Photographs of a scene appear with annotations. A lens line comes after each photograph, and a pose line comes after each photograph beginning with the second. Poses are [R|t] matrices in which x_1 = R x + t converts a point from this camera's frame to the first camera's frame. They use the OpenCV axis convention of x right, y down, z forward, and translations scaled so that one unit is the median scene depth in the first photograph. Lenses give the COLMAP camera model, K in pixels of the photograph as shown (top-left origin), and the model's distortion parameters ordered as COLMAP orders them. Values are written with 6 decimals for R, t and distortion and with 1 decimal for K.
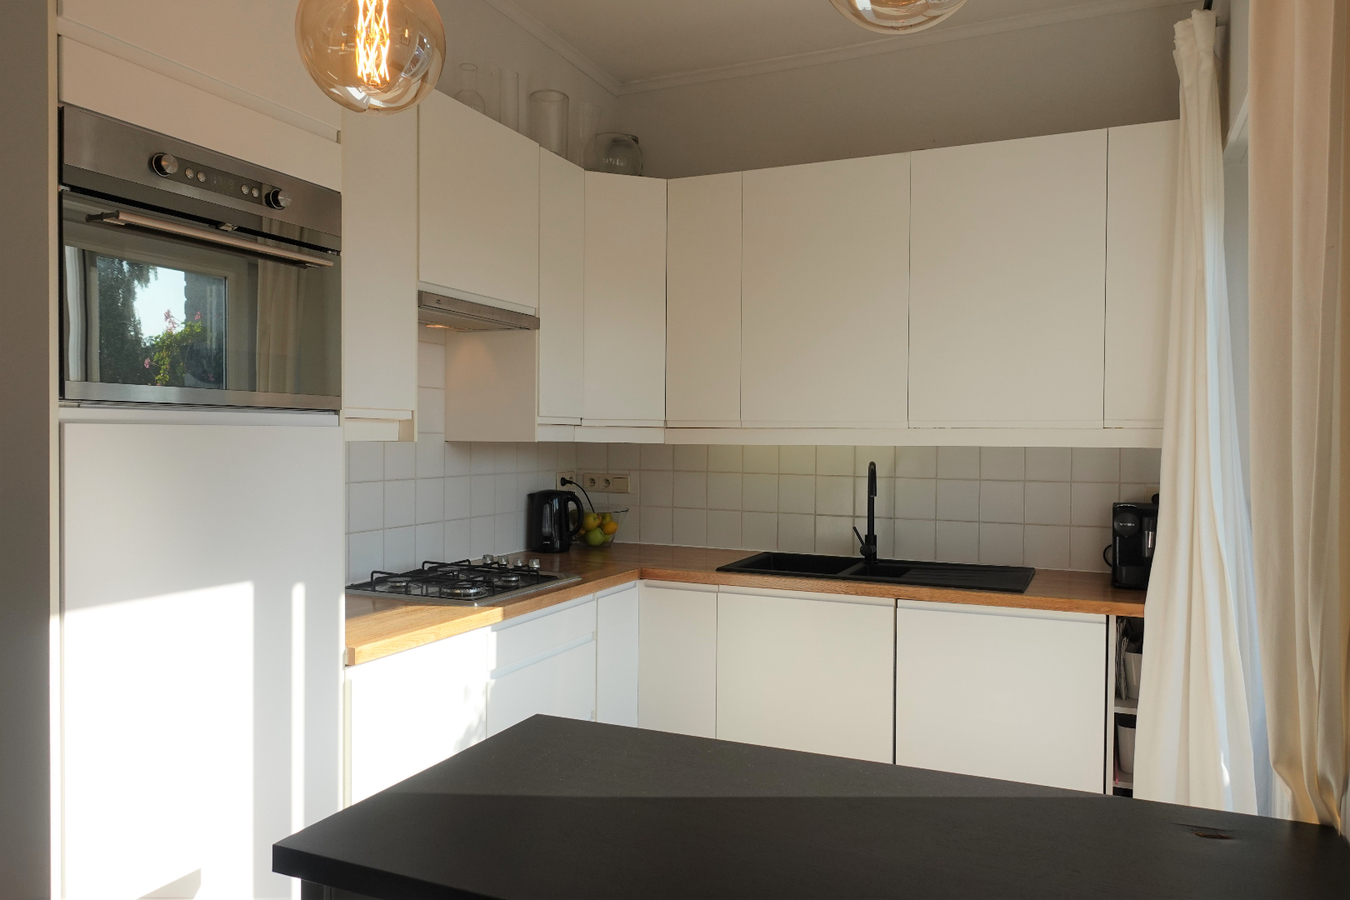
lens RADIAL K [[957.1, 0, 675.0], [0, 957.1, 450.0], [0, 0, 1]] dist [-0.028471, 0.054612]
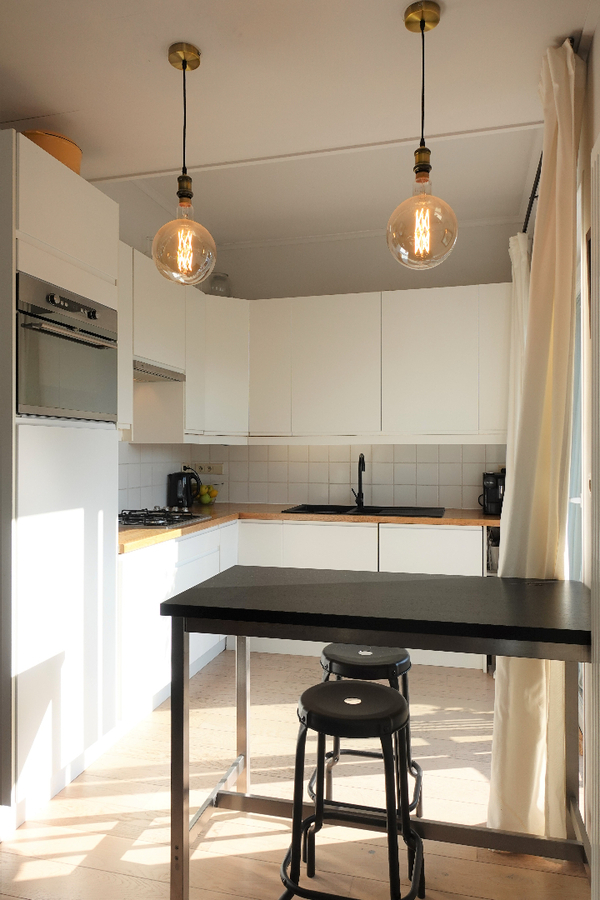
lens RADIAL K [[621.4, 0, 300.0], [0, 621.4, 450.0], [0, 0, 1]] dist [-0.000550, 0.002367]
pose [[0.986270, -0.005816, 0.165039, -0.130103], [0.008538, 0.999839, -0.015787, 0.026347], [-0.164921, 0.016979, 0.986161, -0.212332]]
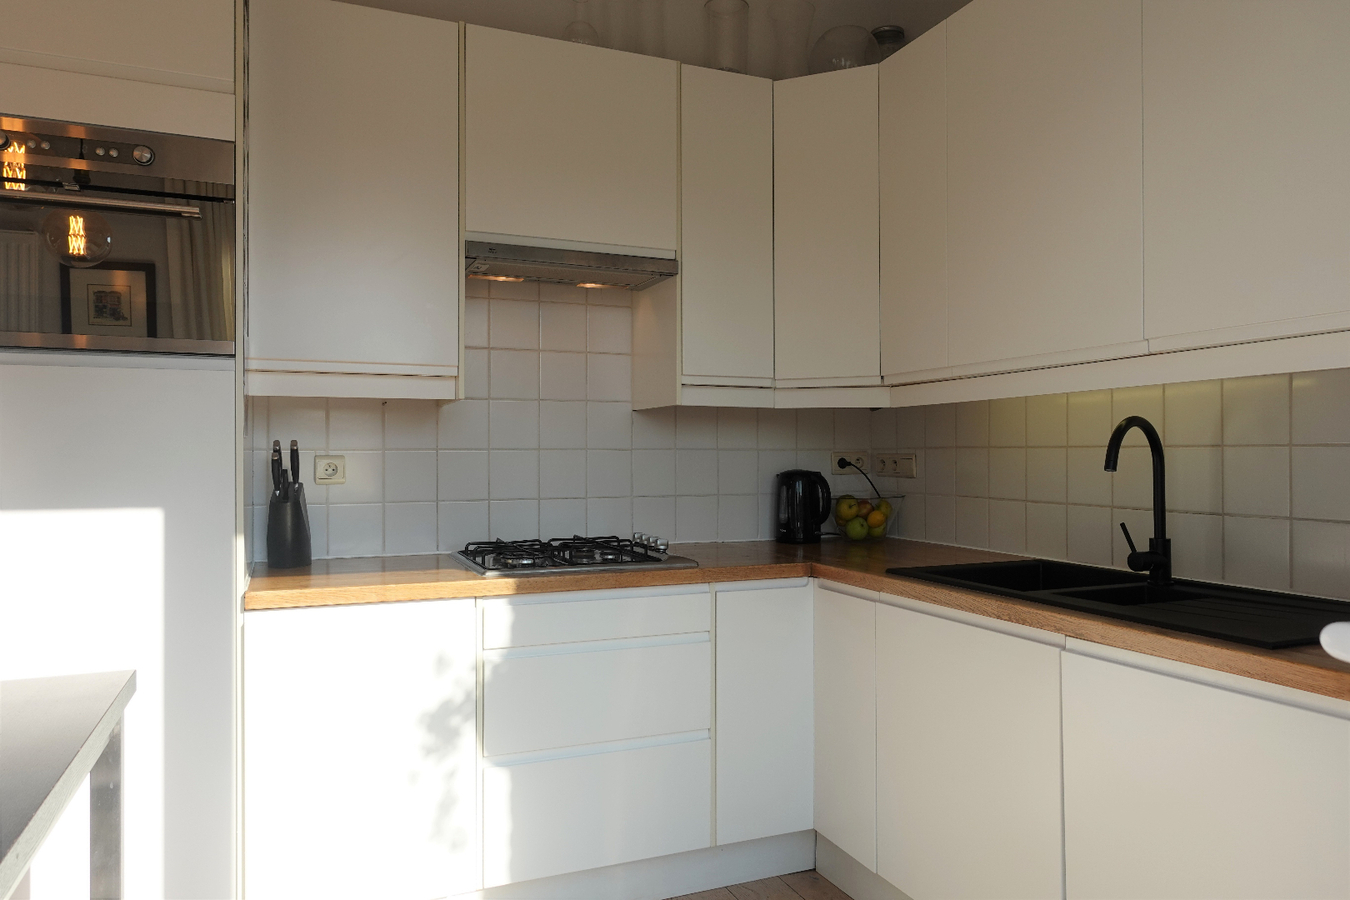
lens RADIAL K [[932.1, 0, 675.0], [0, 932.1, 450.0], [0, 0, 1]] dist [-0.000550, 0.002367]
pose [[0.724677, -0.012476, -0.688976, 0.459523], [-0.005016, 0.999714, -0.023379, 0.055700], [0.689071, 0.020398, 0.724407, 0.409627]]
